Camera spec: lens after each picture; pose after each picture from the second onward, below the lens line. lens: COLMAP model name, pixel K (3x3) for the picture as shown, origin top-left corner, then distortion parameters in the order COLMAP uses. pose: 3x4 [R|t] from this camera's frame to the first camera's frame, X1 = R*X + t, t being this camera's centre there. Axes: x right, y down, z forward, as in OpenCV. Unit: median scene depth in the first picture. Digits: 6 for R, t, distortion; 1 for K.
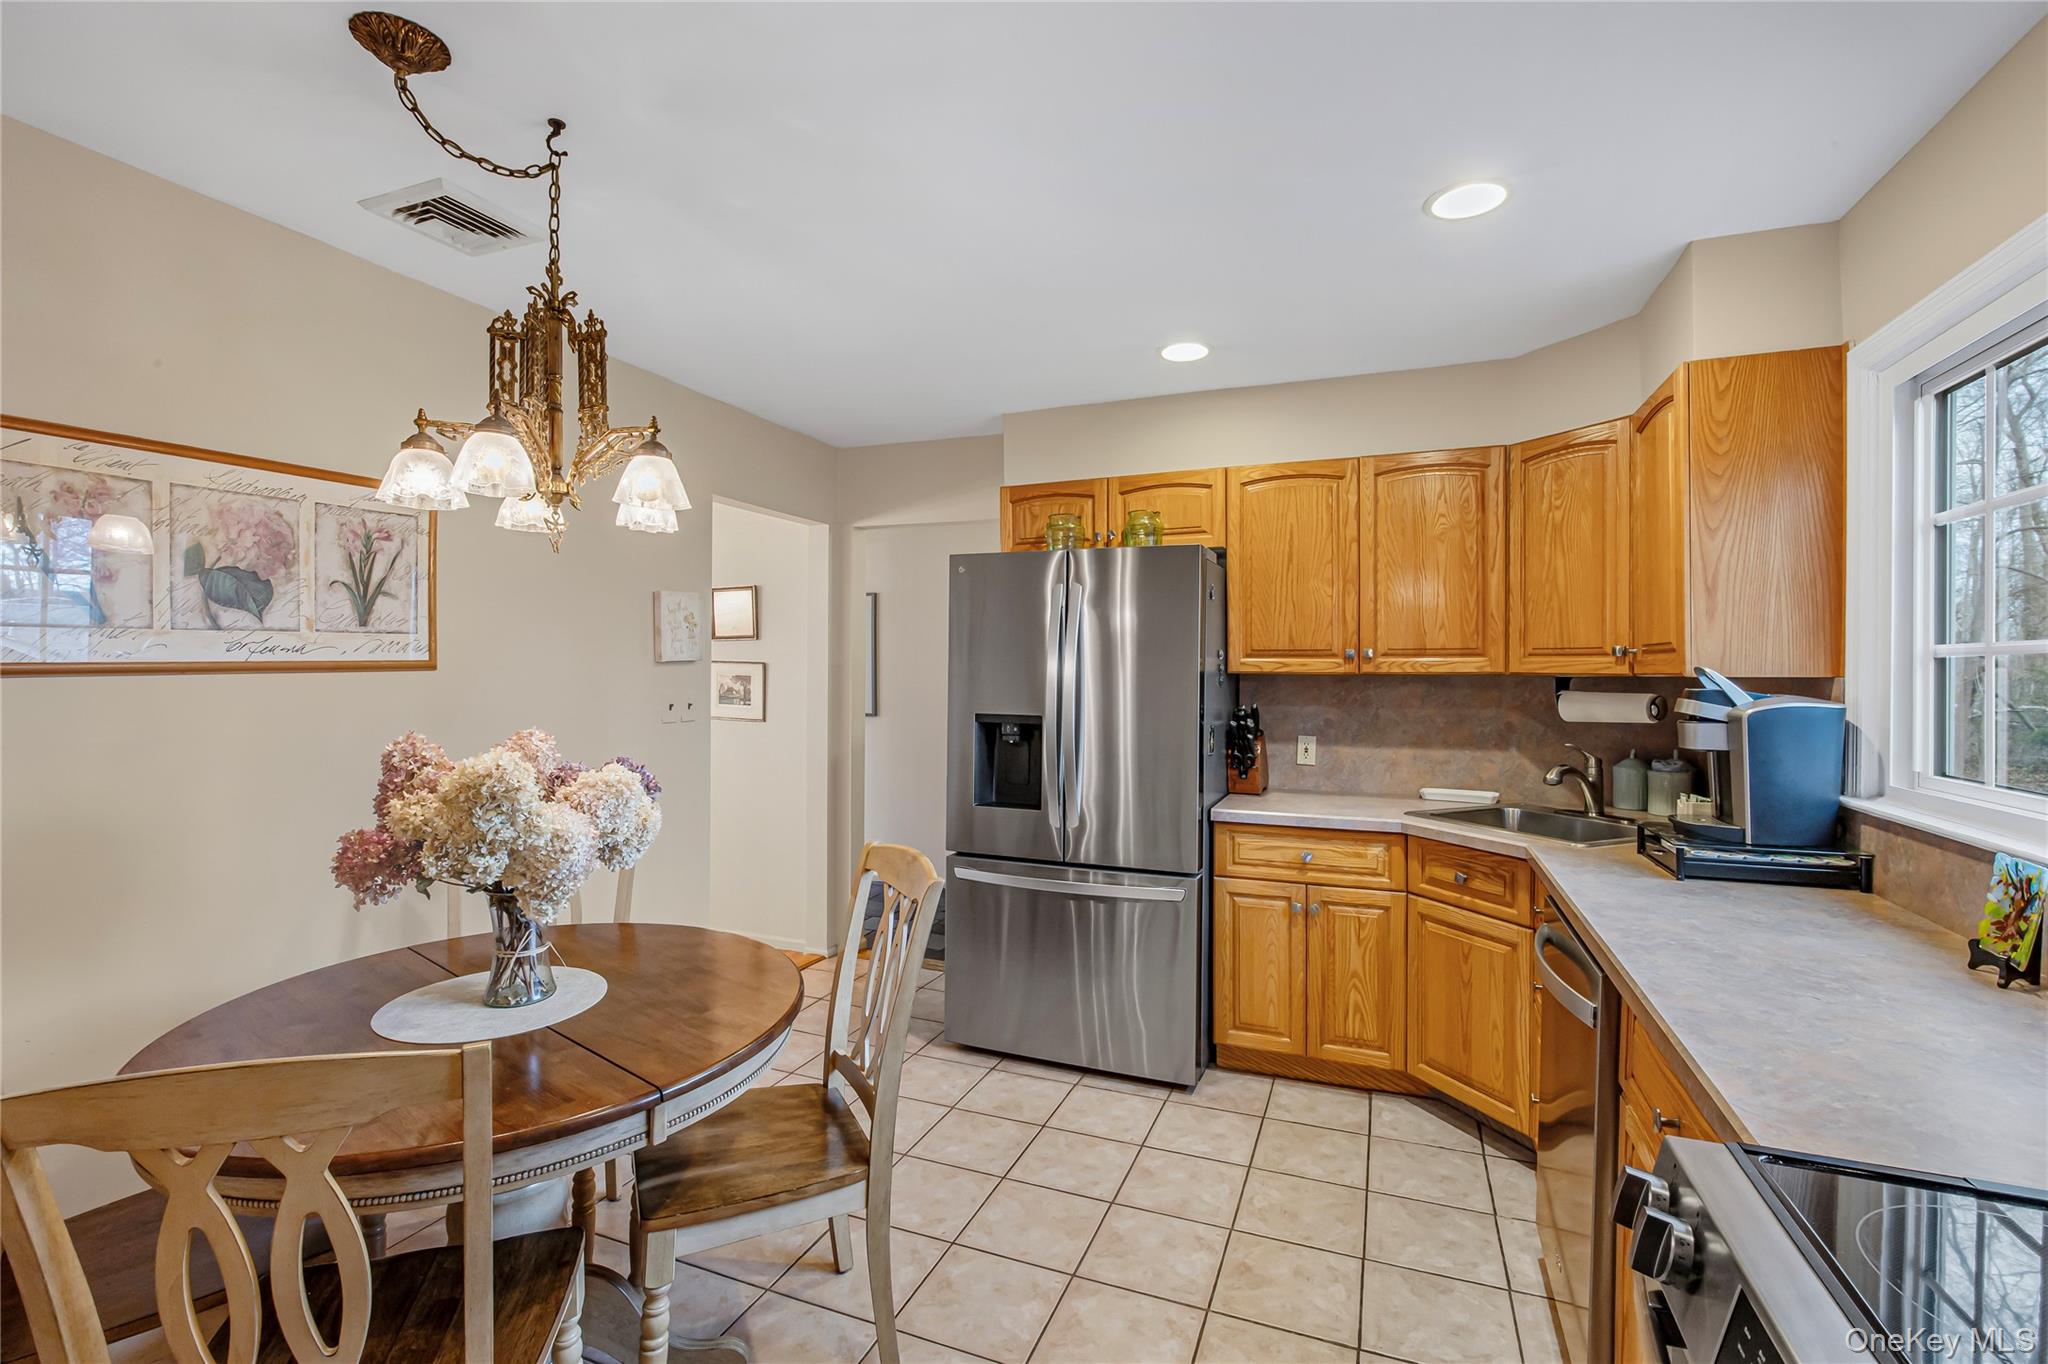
lens RADIAL K [[892.9, 0, 1024.0], [0, 892.9, 682.0], [0, 0, 1]] dist [-0.000821, -0.004609]
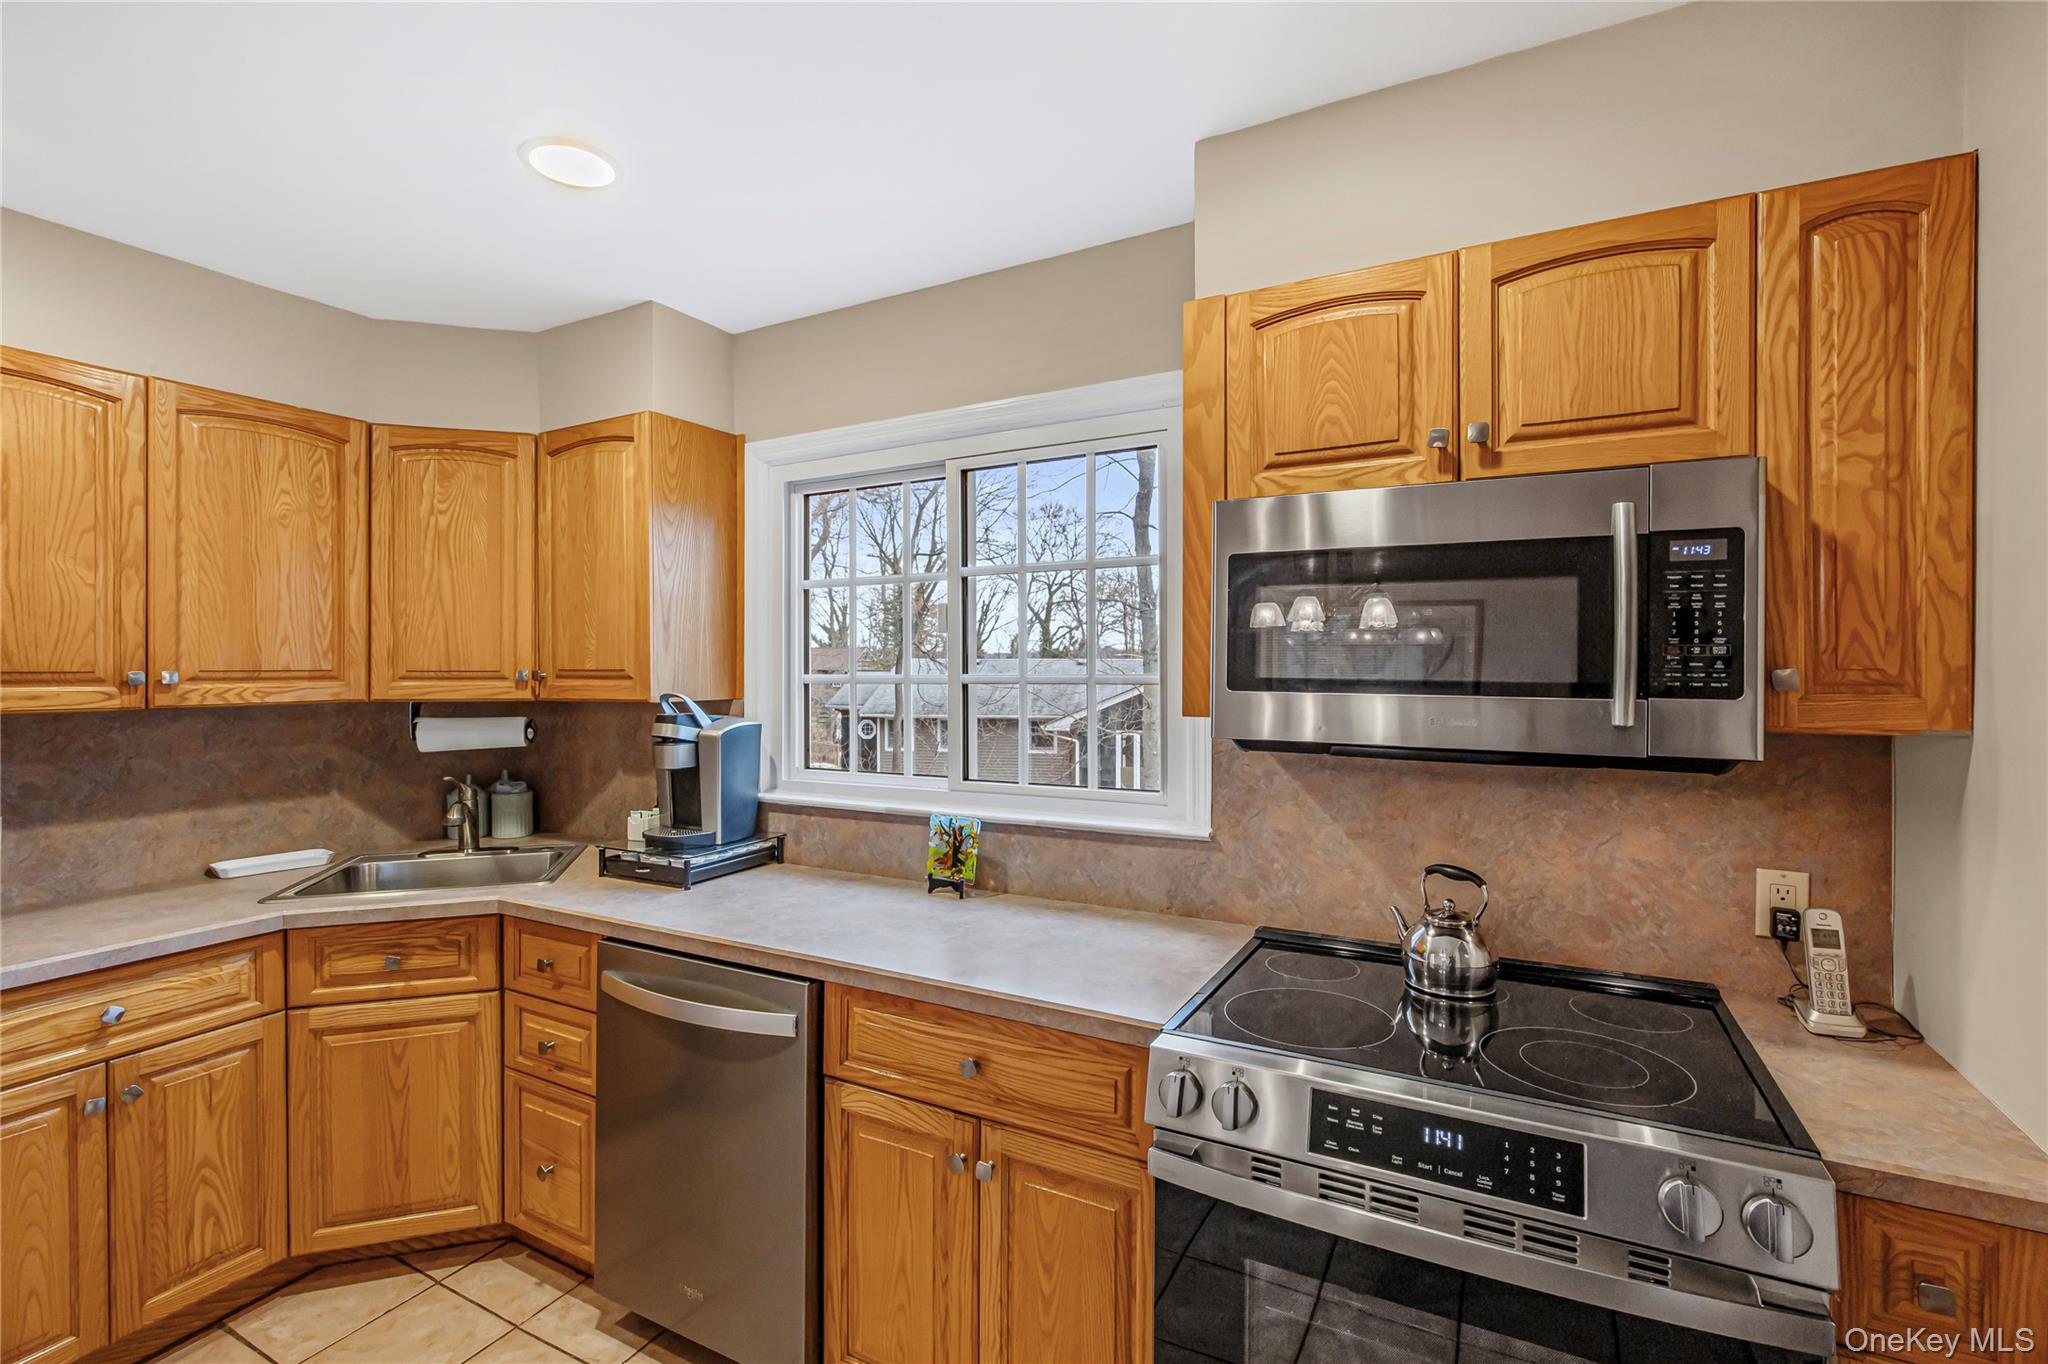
lens RADIAL K [[912.0, 0, 1024.0], [0, 912.0, 682.0], [0, 0, 1]] dist [-0.008320, 0.001100]
pose [[0.116449, -0.018541, 0.993024, -0.218684], [0.018626, 0.999691, 0.016482, -0.029533], [-0.993022, 0.016577, 0.116758, 0.307329]]
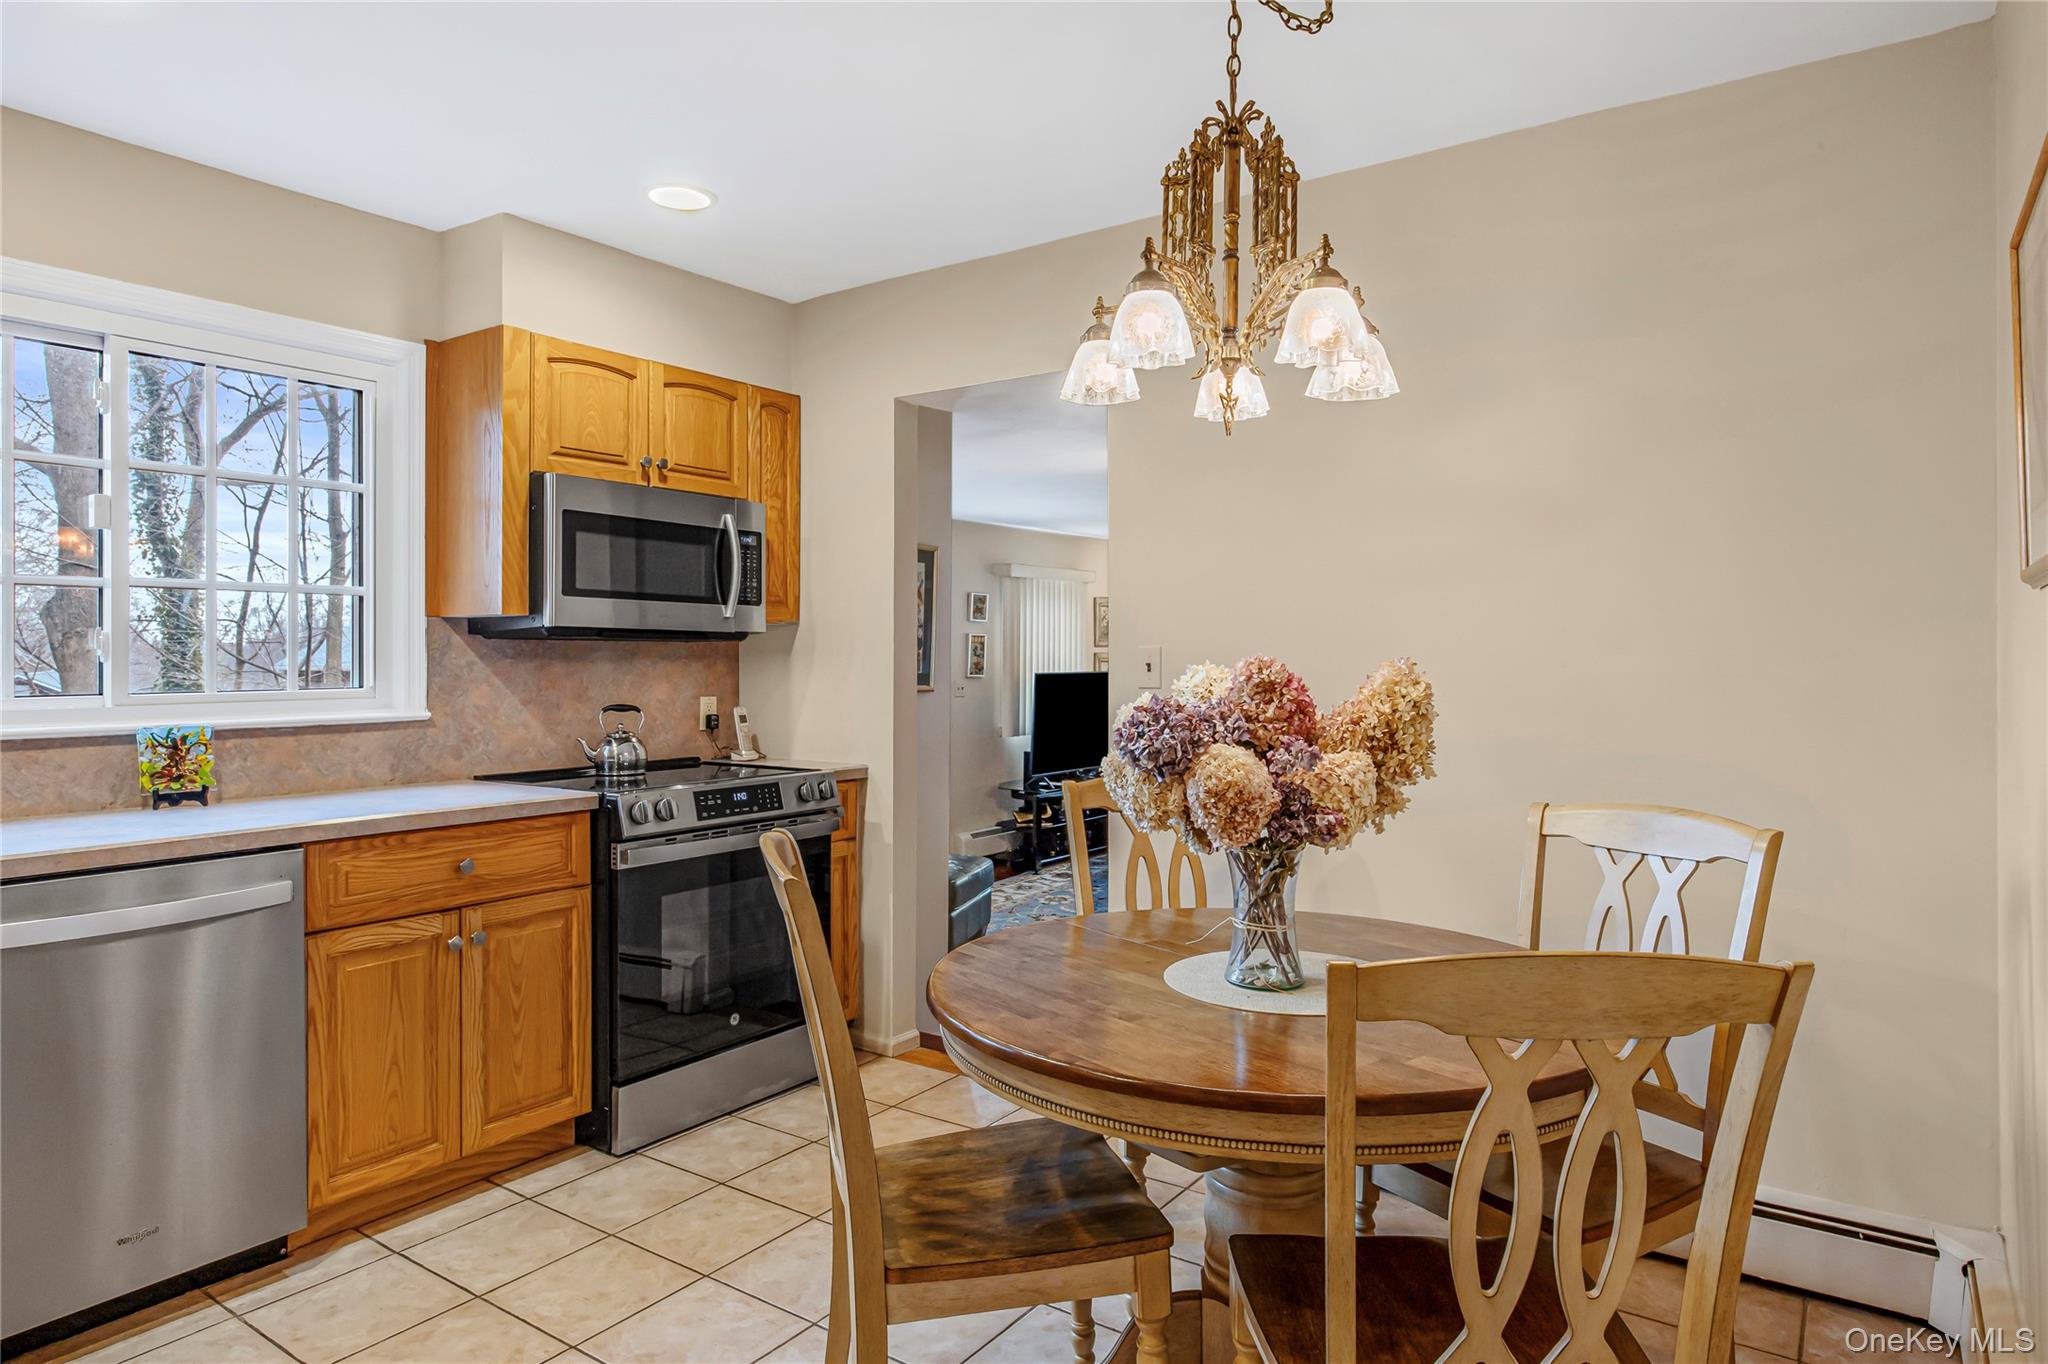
lens RADIAL K [[1216.7, 0, 1025.0], [0, 1216.7, 650.3], [0, 0, 1]] dist [0.001032, 0.000317]
pose [[-0.971938, -0.006754, 0.235138, -0.344852], [-0.003358, 0.999884, 0.014841, 0.017031], [-0.235211, 0.013635, -0.971849, 1.206776]]
